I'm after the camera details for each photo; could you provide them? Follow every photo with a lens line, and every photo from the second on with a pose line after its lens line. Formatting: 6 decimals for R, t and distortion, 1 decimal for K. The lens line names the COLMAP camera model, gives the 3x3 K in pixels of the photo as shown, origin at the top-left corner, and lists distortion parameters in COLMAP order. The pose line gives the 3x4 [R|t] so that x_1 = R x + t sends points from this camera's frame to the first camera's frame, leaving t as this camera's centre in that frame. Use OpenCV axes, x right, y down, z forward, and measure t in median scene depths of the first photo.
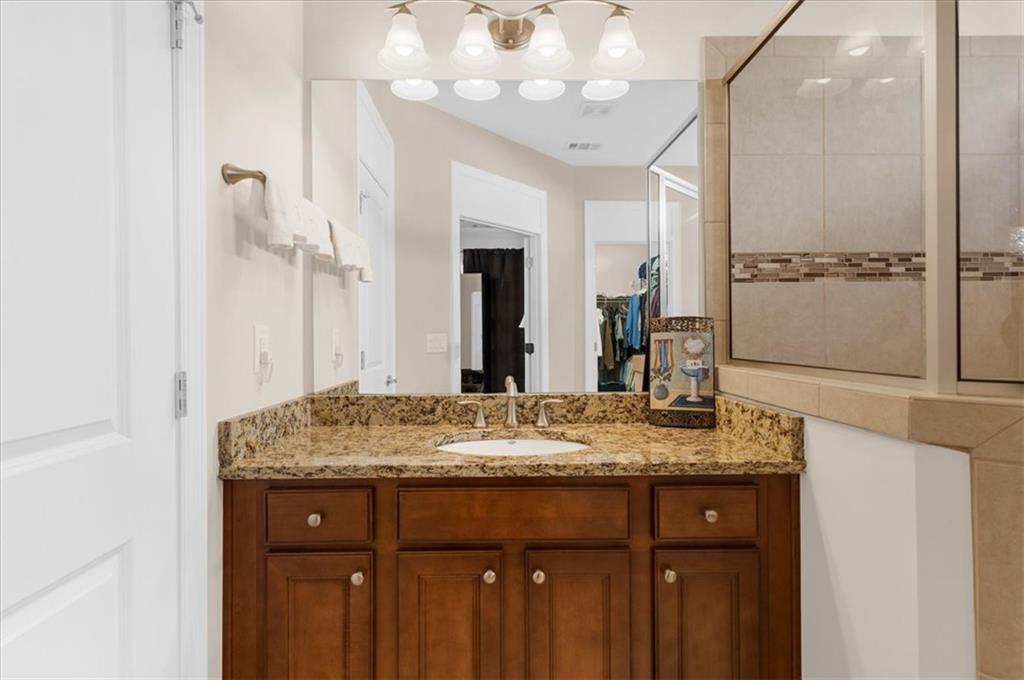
lens RADIAL K [[452.5, 0, 512.0], [0, 452.5, 340.0], [0, 0, 1]] dist [-0.001375, -0.000147]
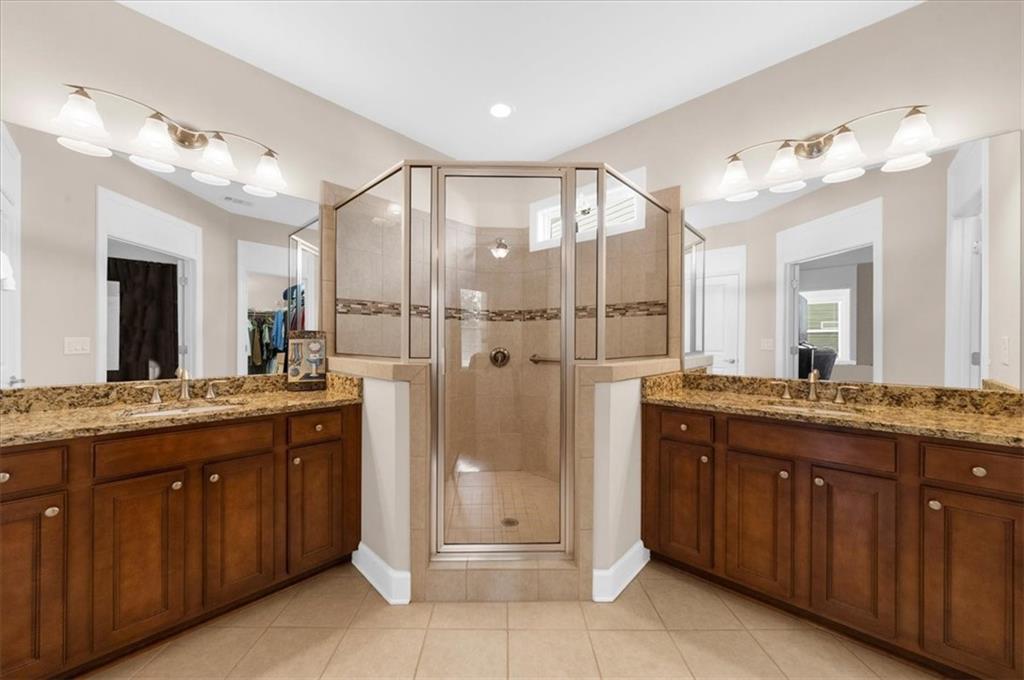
lens RADIAL K [[370.0, 0, 512.0], [0, 370.0, 340.0], [0, 0, 1]] dist [-0.002004, -0.000181]
pose [[0.678757, 0.011251, 0.734277, -0.164972], [-0.003631, 0.999922, -0.011966, 0.000858], [-0.734354, 0.005456, 0.678745, -0.632652]]
